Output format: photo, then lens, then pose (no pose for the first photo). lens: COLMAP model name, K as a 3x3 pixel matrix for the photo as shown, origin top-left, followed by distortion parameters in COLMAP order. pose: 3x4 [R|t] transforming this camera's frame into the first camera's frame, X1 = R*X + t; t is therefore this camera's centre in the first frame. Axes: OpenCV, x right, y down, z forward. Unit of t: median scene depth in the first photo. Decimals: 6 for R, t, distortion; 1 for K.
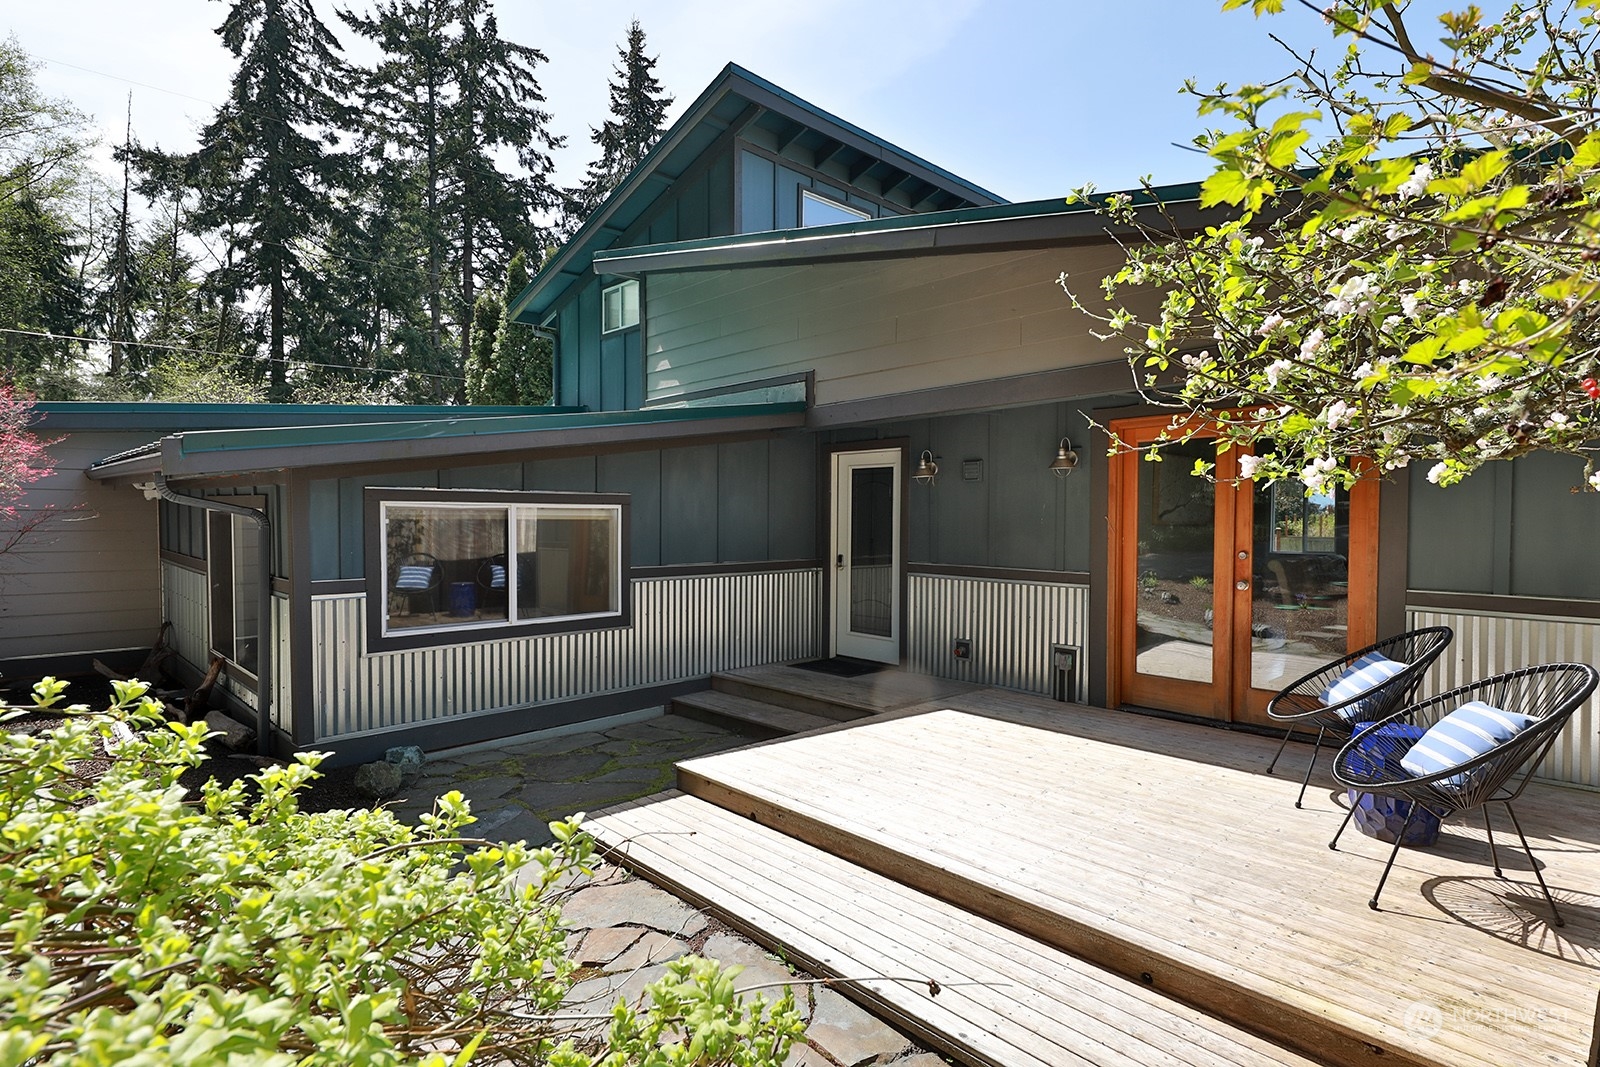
lens RADIAL K [[778.6, 0, 800.0], [0, 778.6, 533.5], [0, 0, 1]] dist [0.020136, -0.000203]
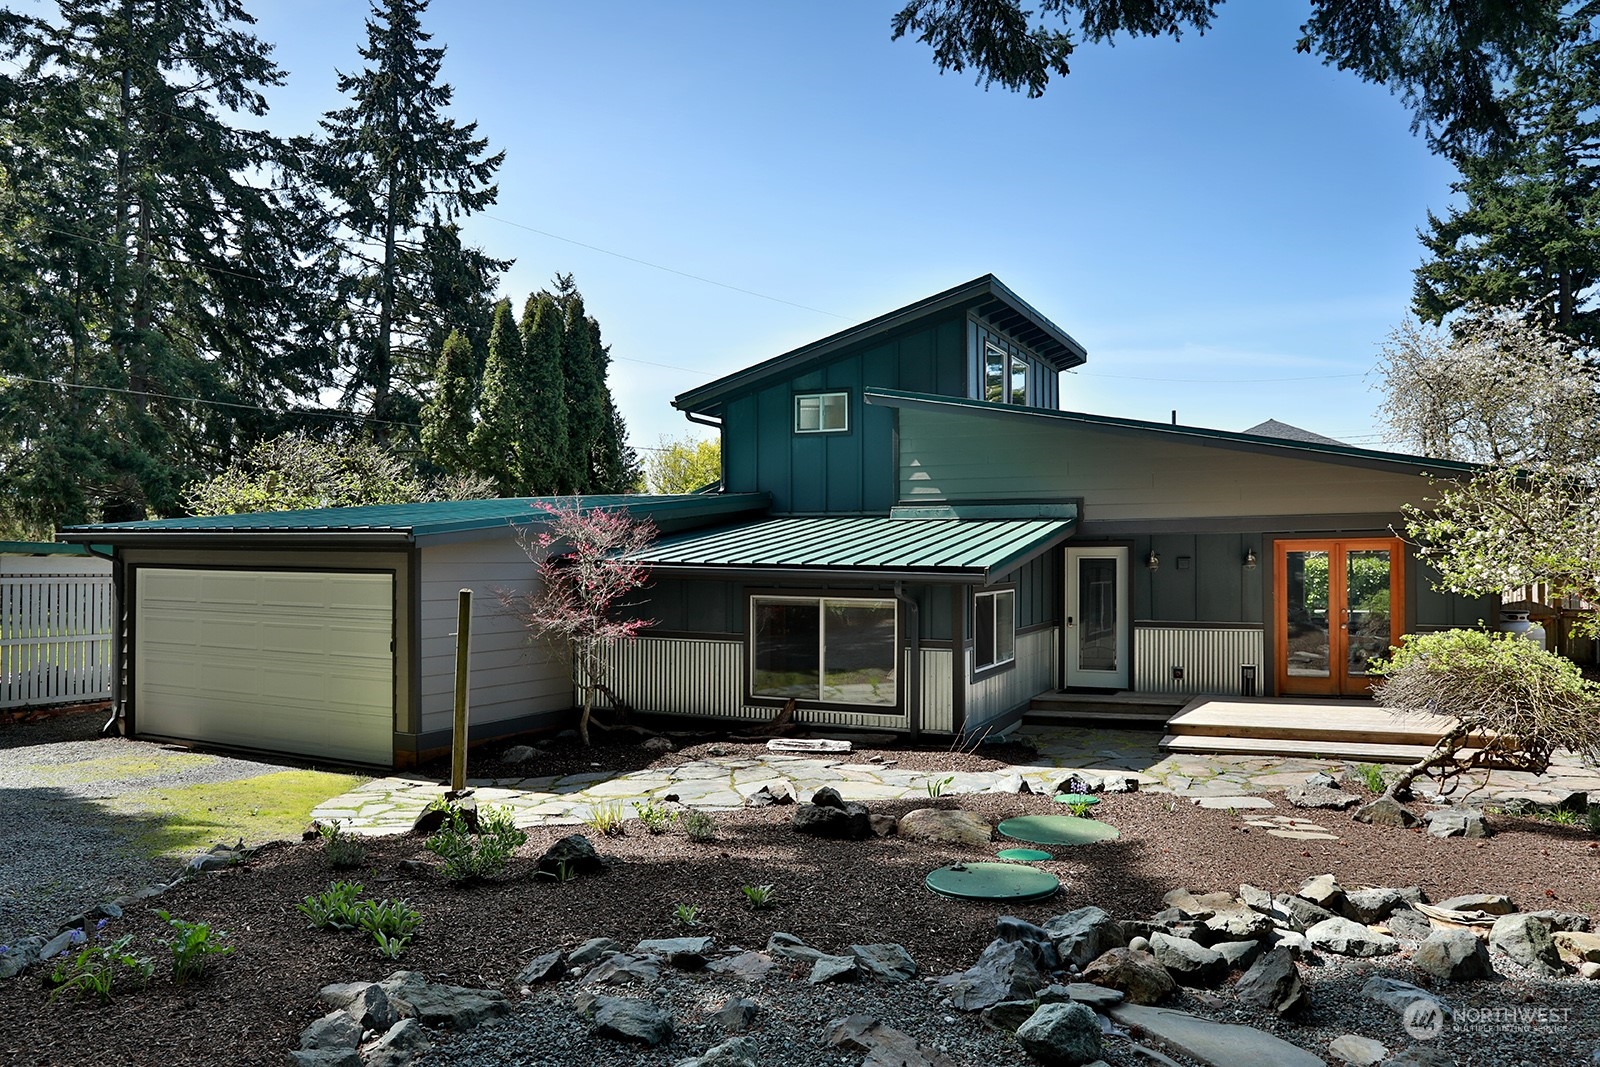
lens RADIAL K [[1101.7, 0, 800.0], [0, 1101.7, 533.5], [0, 0, 1]] dist [-0.051224, 0.000157]
pose [[0.930354, 0.003219, 0.366650, -1.281208], [0.013249, 0.999013, -0.042390, -0.053006], [-0.366424, 0.044295, 0.929393, -0.796330]]
